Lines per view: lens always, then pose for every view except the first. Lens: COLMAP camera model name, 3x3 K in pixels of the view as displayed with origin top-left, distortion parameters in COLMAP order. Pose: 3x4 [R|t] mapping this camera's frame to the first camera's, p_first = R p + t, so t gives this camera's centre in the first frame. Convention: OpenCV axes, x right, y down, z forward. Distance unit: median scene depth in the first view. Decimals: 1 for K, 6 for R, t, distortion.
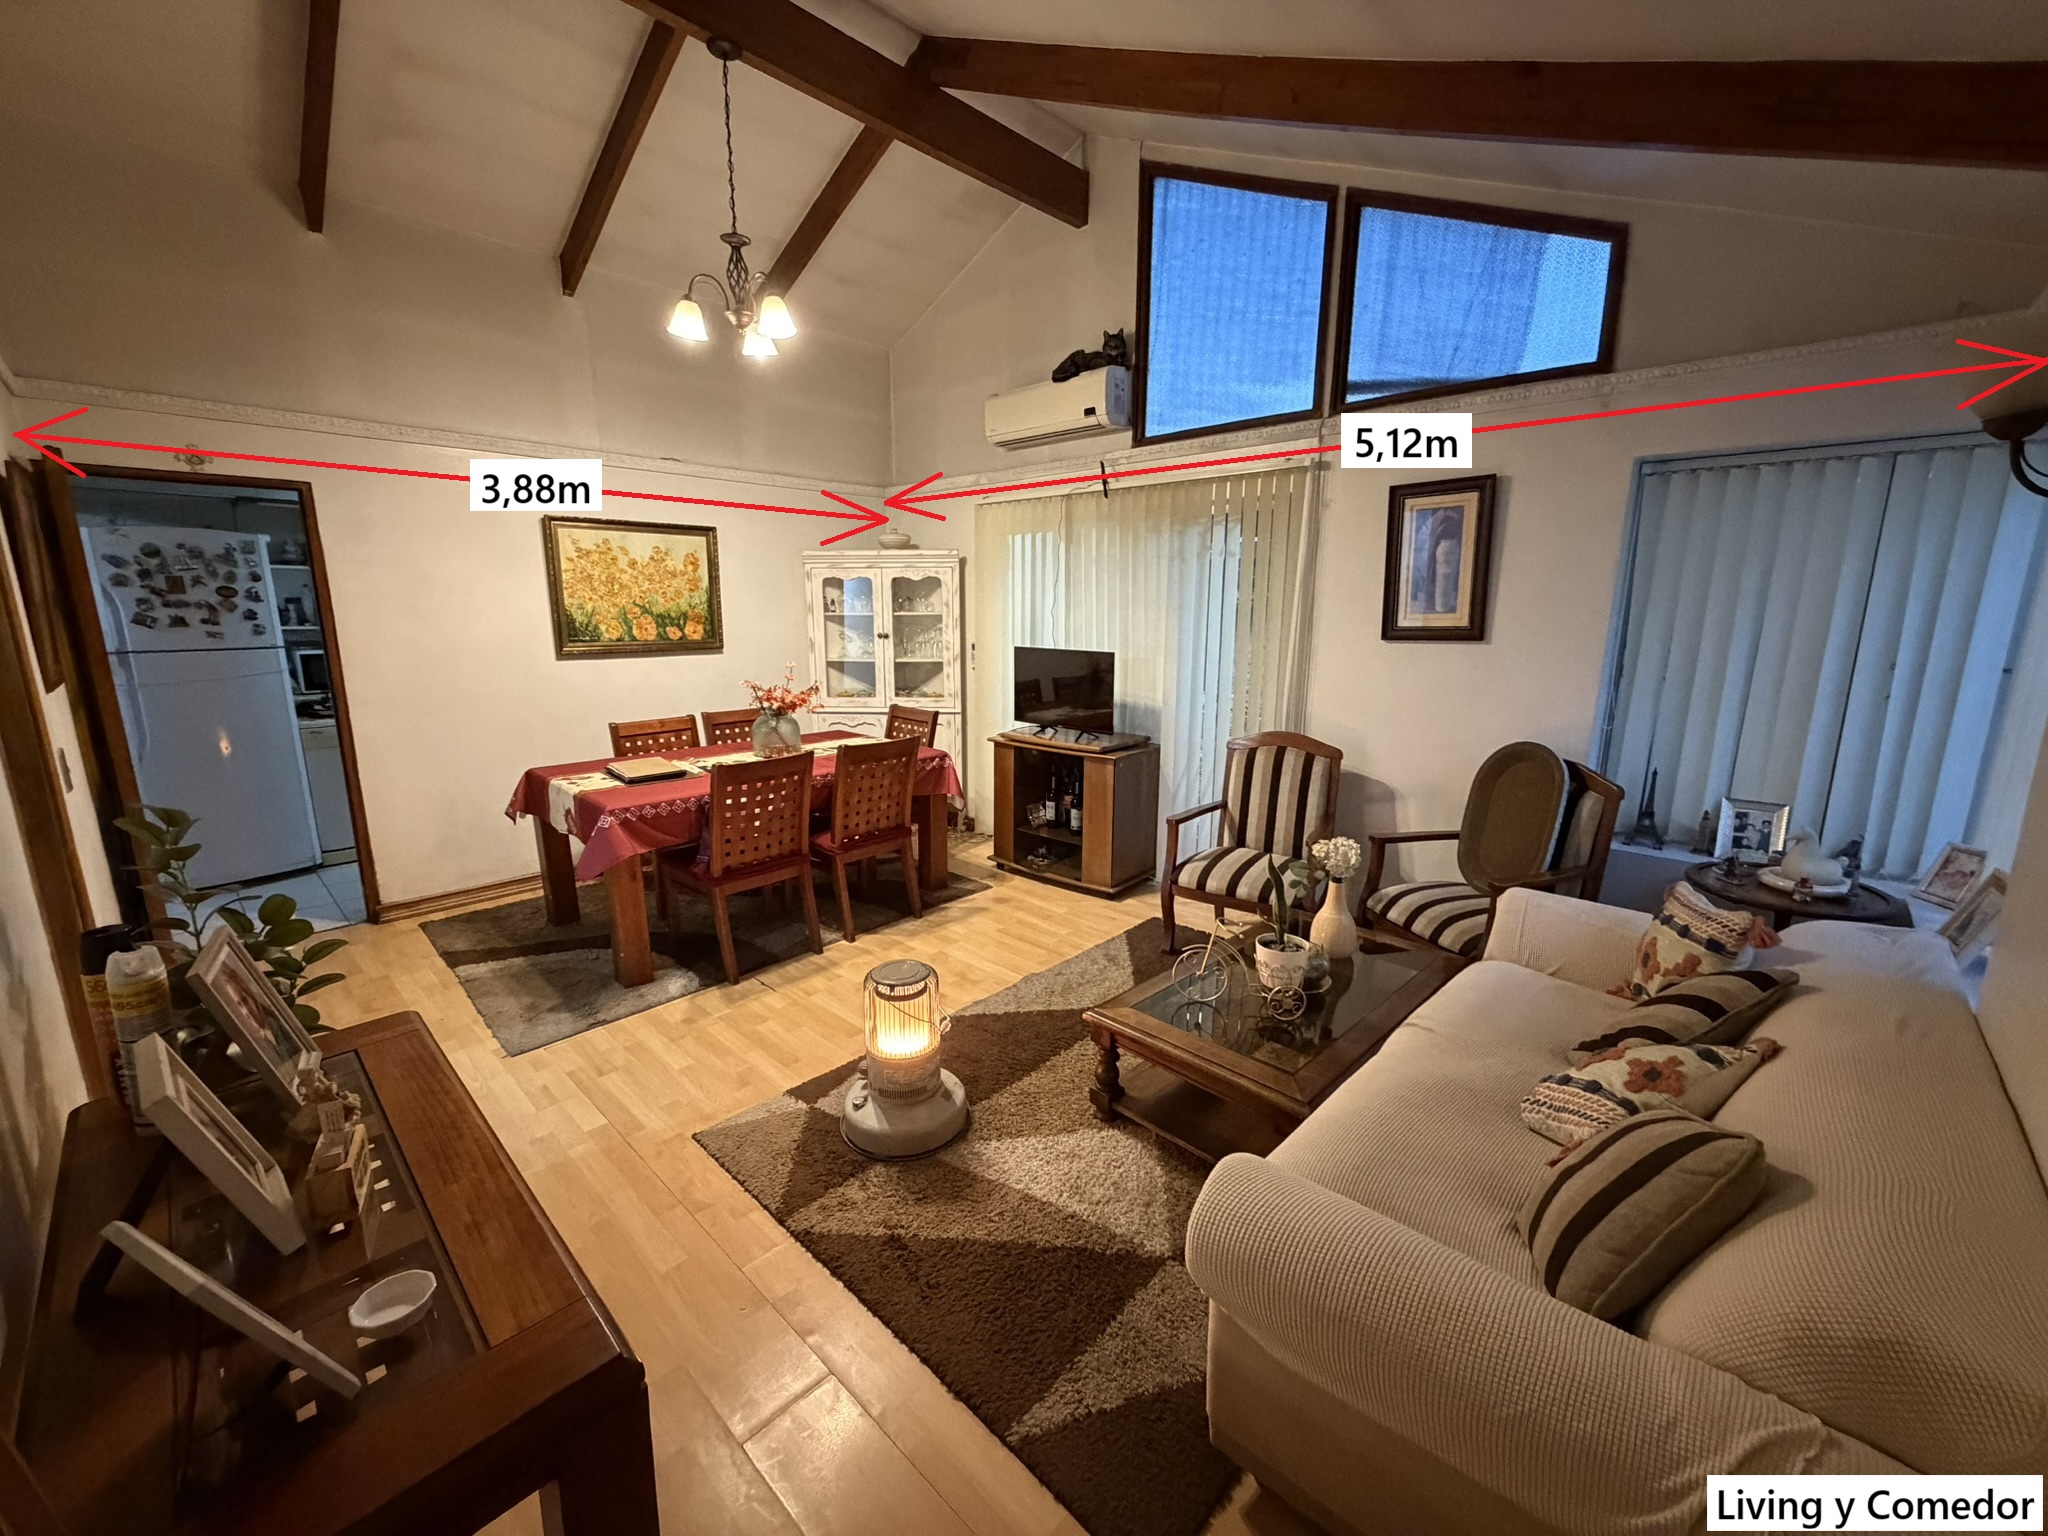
lens RADIAL K [[814.3, 0, 1013.5], [0, 814.3, 767.1], [0, 0, 1]] dist [0.000892, -0.000073]
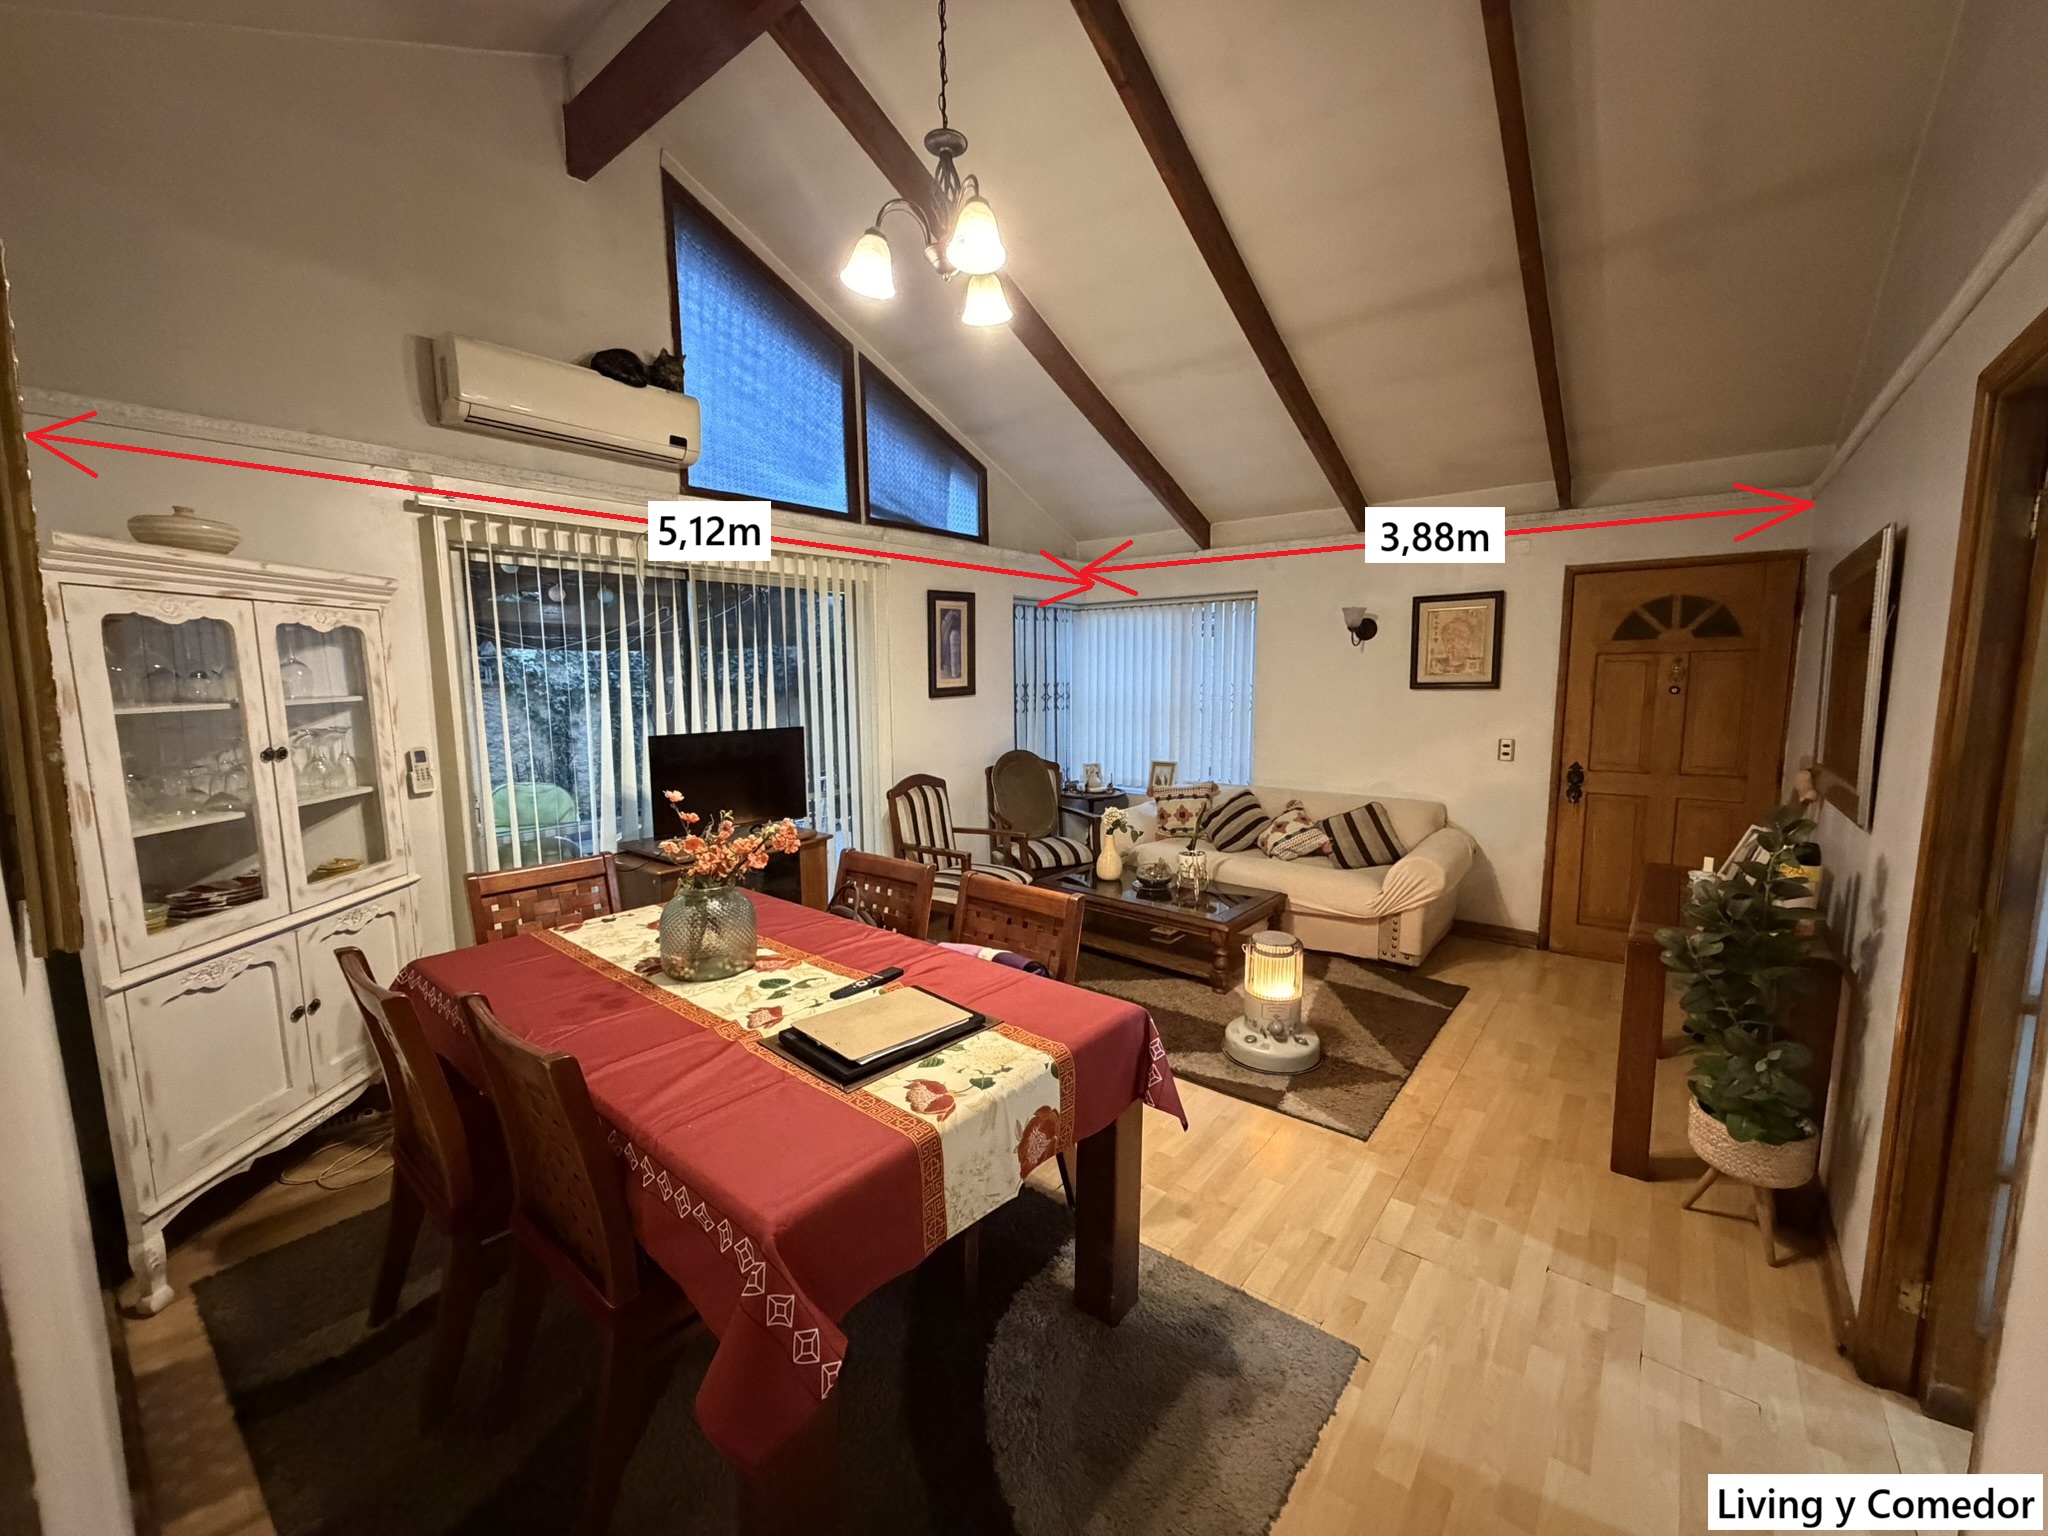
lens RADIAL K [[814.3, 0, 1018.2], [0, 814.3, 764.8], [0, 0, 1]] dist [0.000892, -0.000073]
pose [[-0.084341, -0.117579, 0.989476, -1.012767], [0.203024, 0.970155, 0.132589, -0.213245], [-0.975535, 0.212070, -0.057952, 1.026728]]
